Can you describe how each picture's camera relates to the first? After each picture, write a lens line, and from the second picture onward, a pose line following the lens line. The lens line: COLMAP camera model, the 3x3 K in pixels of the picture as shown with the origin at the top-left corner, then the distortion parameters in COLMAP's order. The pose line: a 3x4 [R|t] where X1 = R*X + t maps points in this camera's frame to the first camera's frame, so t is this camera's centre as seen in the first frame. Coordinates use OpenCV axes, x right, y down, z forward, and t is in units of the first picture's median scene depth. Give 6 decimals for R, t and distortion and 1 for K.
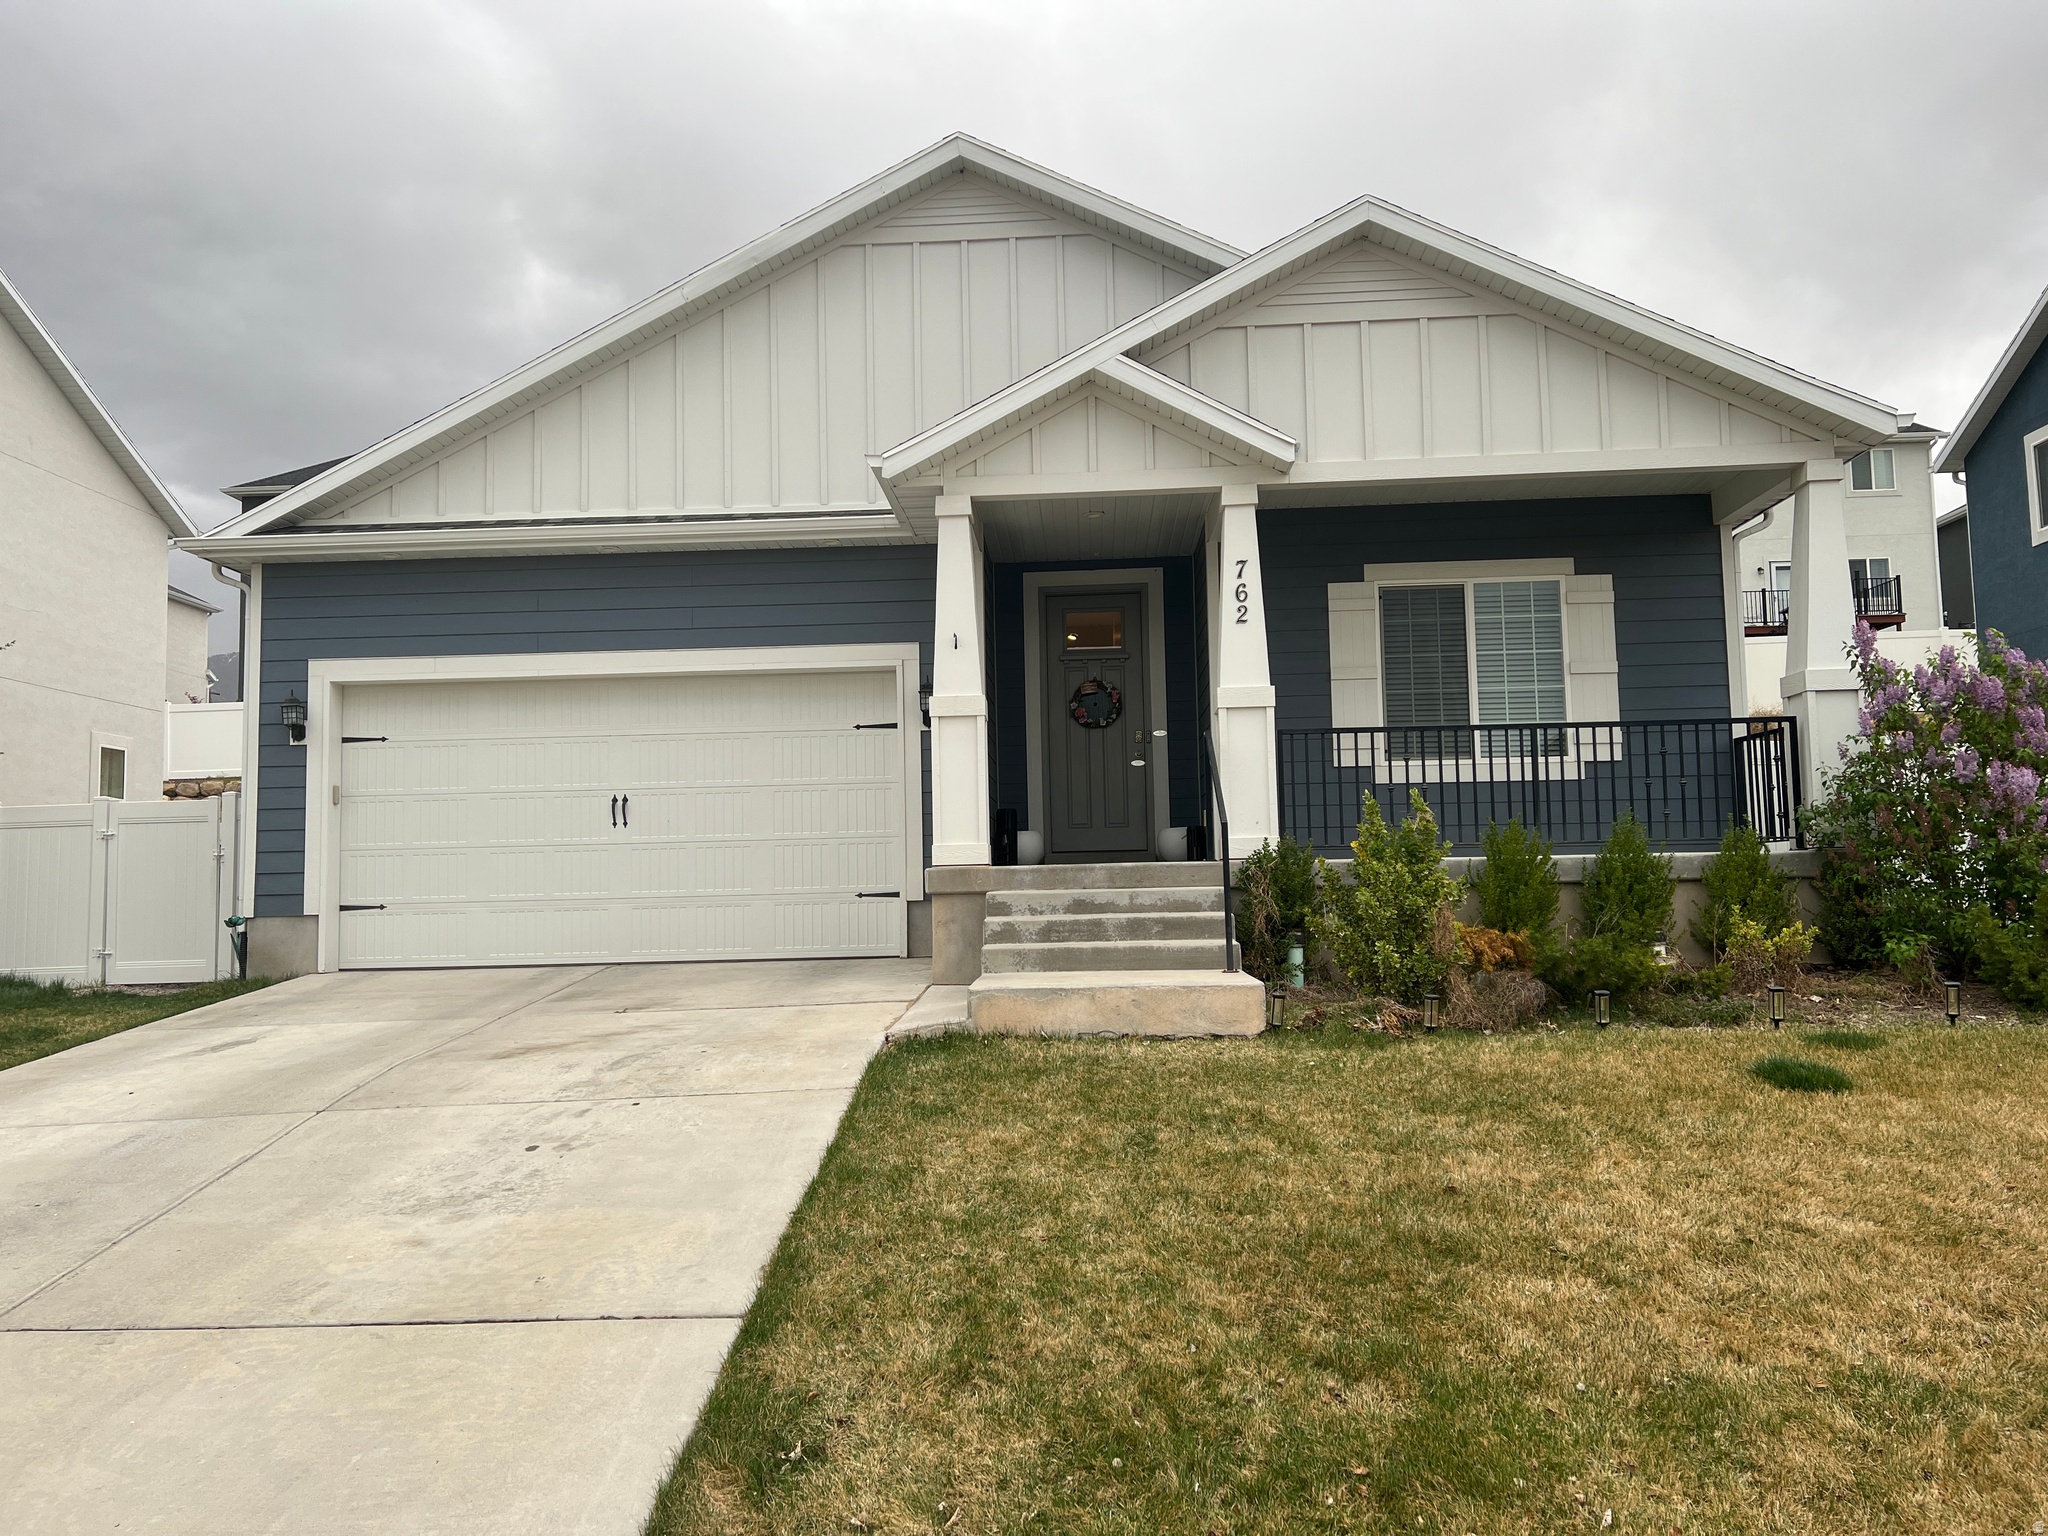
lens RADIAL K [[1537.1, 0, 1025.7], [0, 1537.1, 759.7], [0, 0, 1]] dist [0.059790, -0.069017]
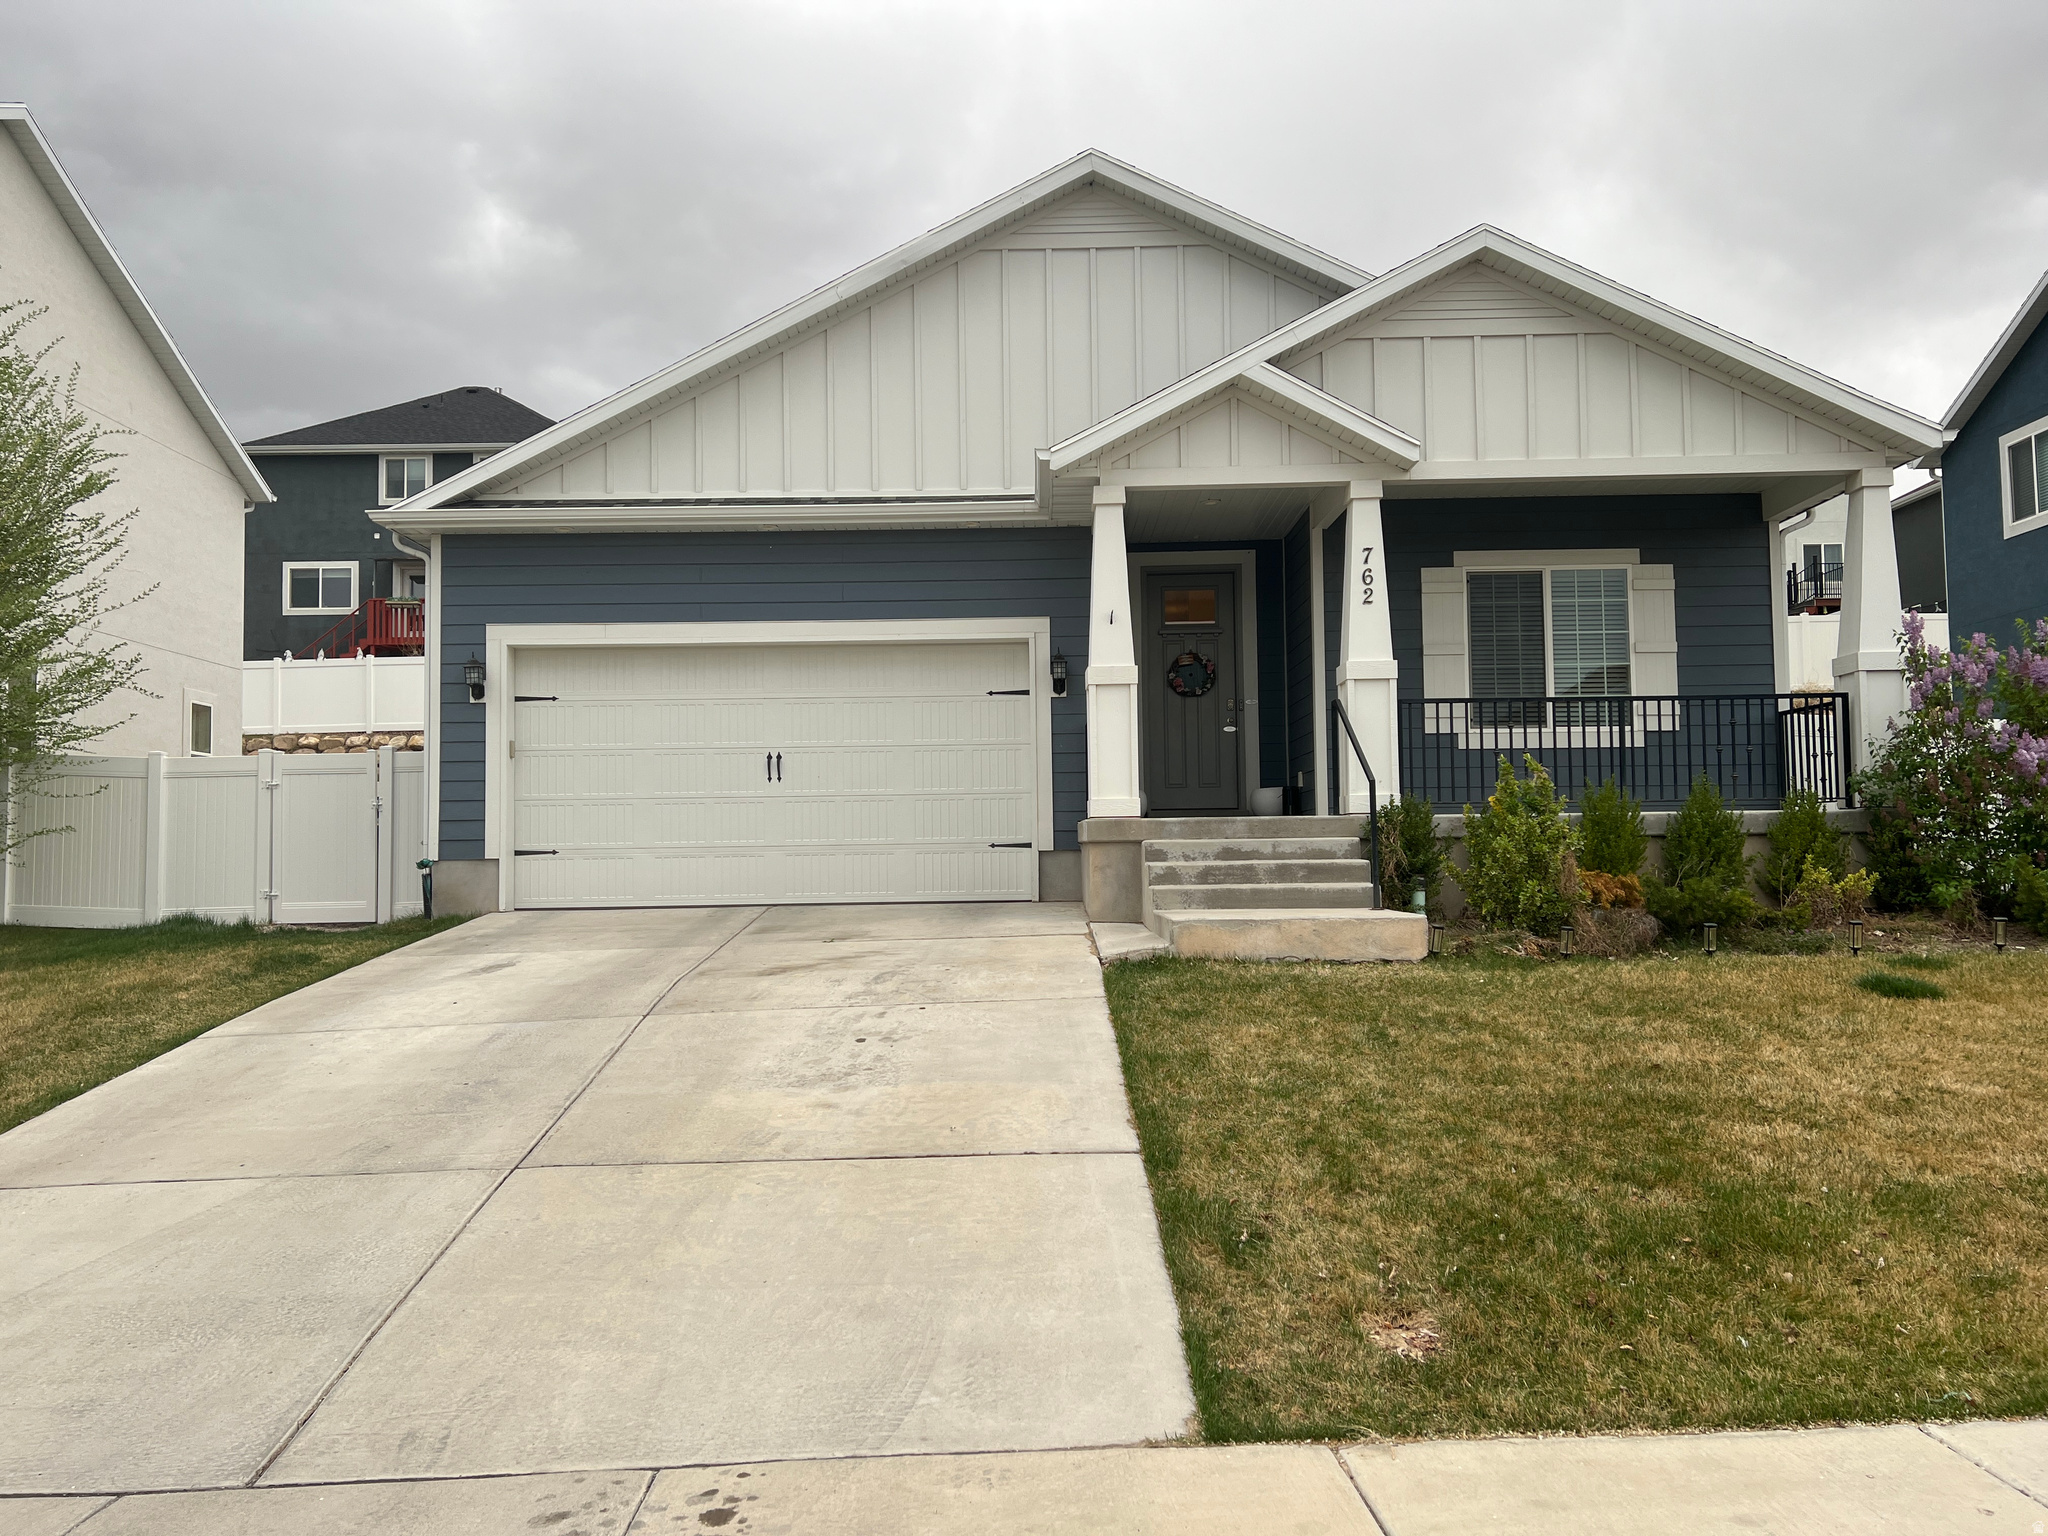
lens RADIAL K [[1537.1, 0, 1022.9], [0, 1537.1, 773.7], [0, 0, 1]] dist [0.059790, -0.069017]
pose [[0.999124, 0.010114, 0.040597, -0.154460], [-0.011291, 0.999519, 0.028867, 0.005188], [-0.040286, -0.029300, 0.998759, -0.119766]]
